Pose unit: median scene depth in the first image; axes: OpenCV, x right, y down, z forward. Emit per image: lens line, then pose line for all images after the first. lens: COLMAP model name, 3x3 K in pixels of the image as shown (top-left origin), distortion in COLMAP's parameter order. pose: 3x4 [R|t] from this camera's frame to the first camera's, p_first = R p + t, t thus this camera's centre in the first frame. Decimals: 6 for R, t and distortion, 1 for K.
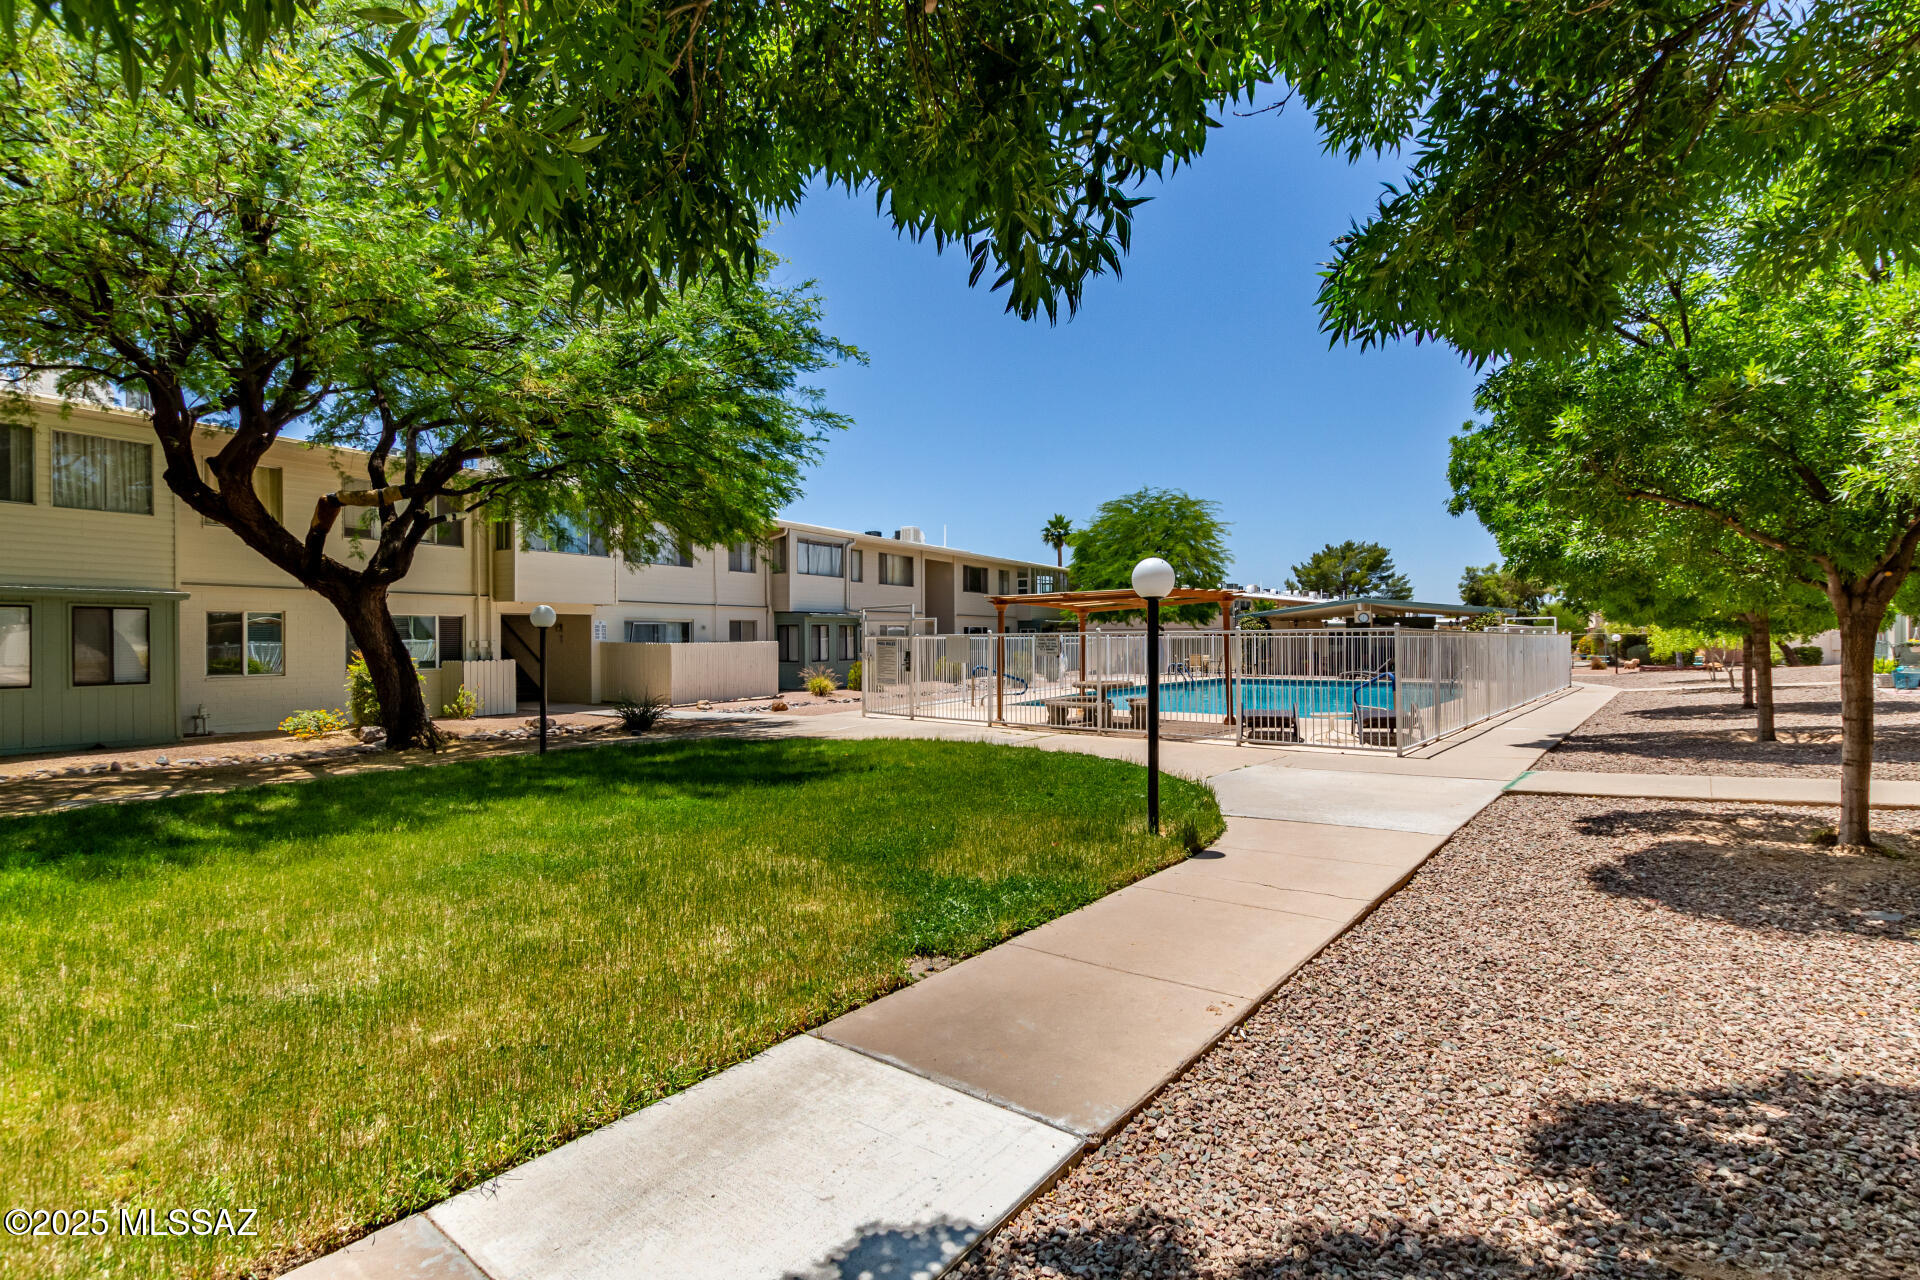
lens RADIAL K [[887.4, 0, 955.9], [0, 887.4, 645.0], [0, 0, 1]] dist [0.000166, -0.001295]
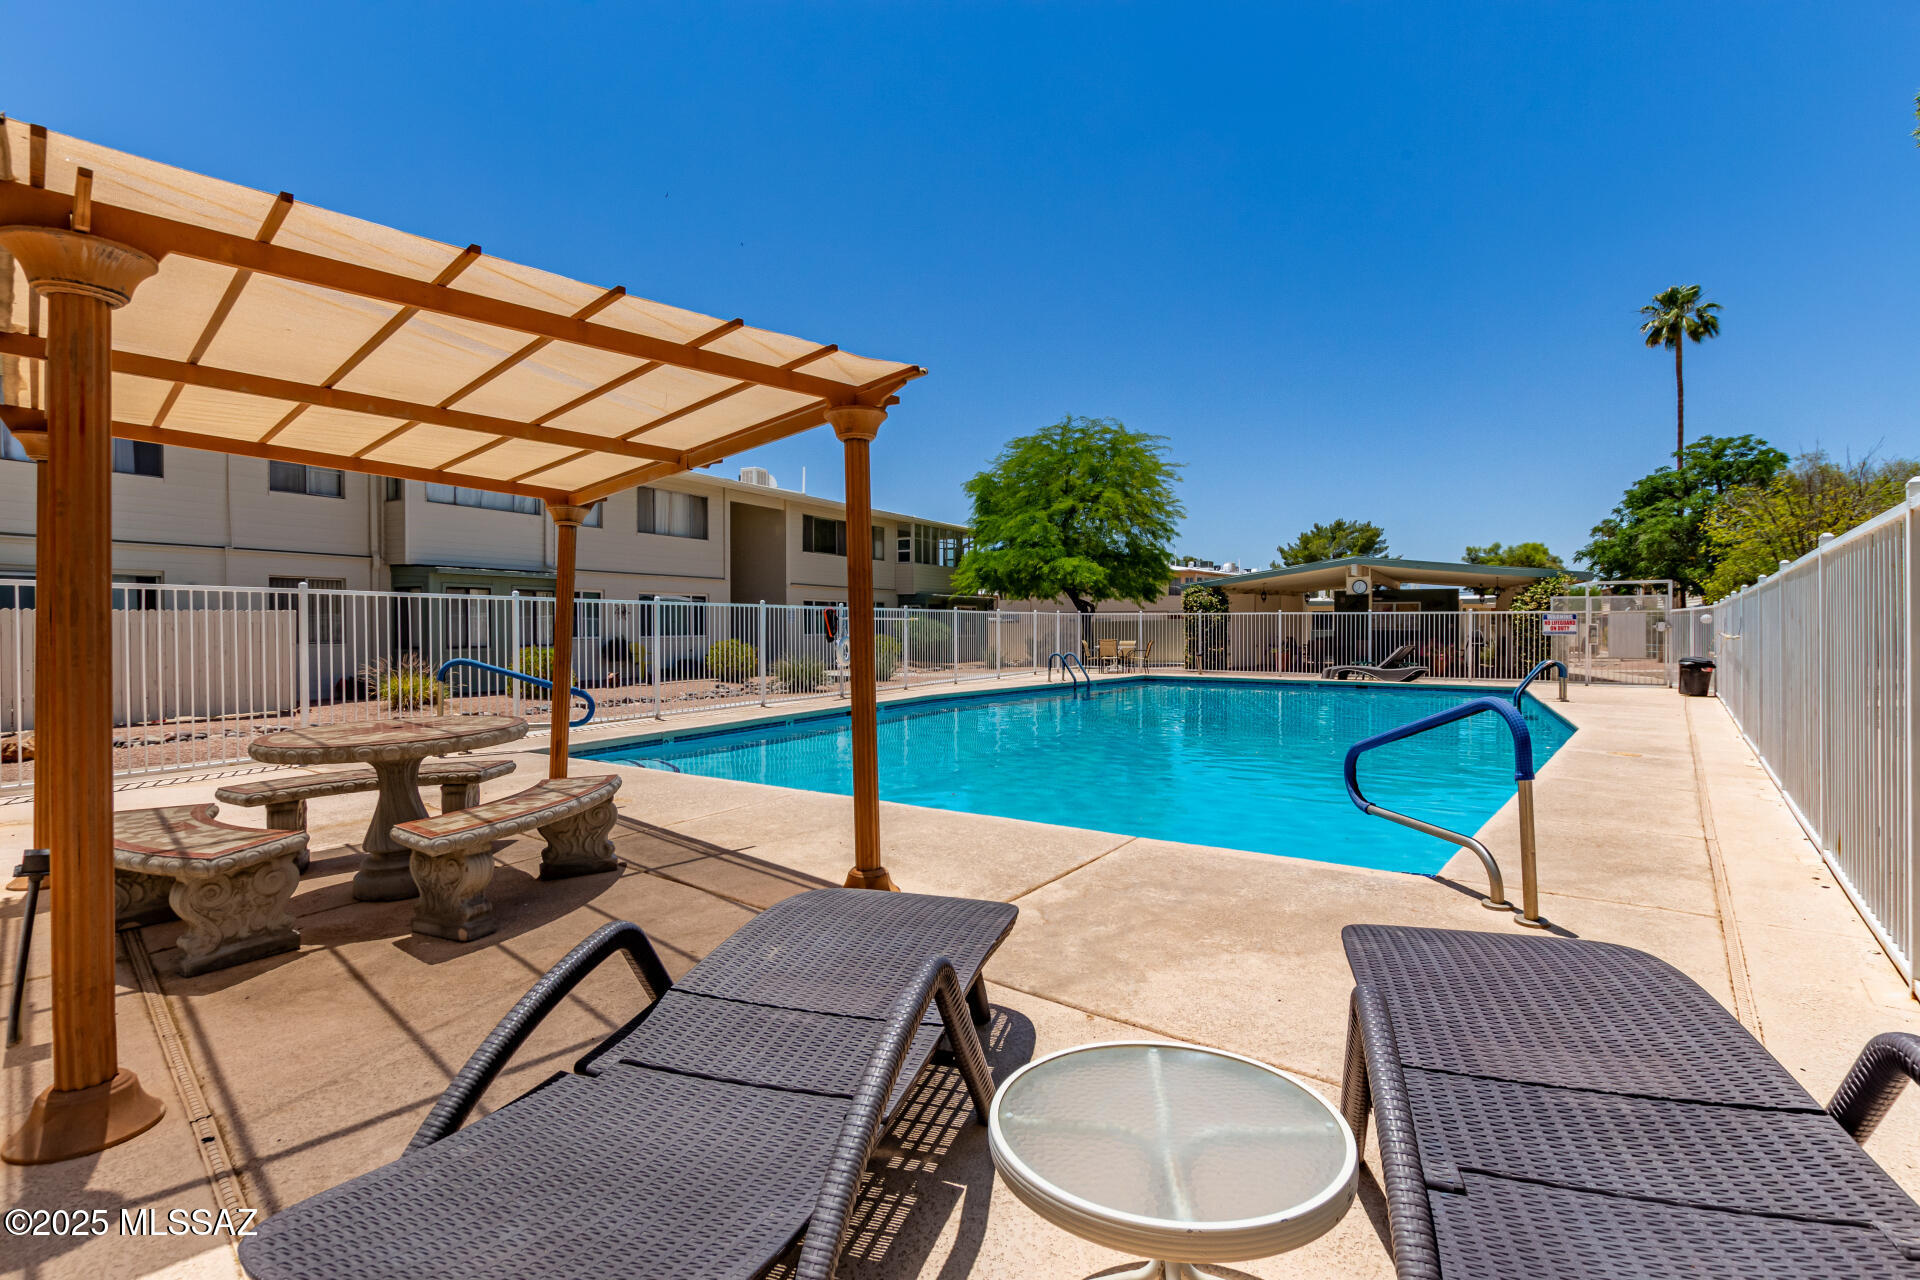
lens RADIAL K [[887.4, 0, 963.8], [0, 887.4, 640.2], [0, 0, 1]] dist [0.000166, -0.001295]
pose [[0.999855, 0.001412, 0.016986, 0.115421], [-0.001540, 0.999971, 0.007505, 0.004931], [-0.016975, -0.007531, 0.999828, 0.260450]]
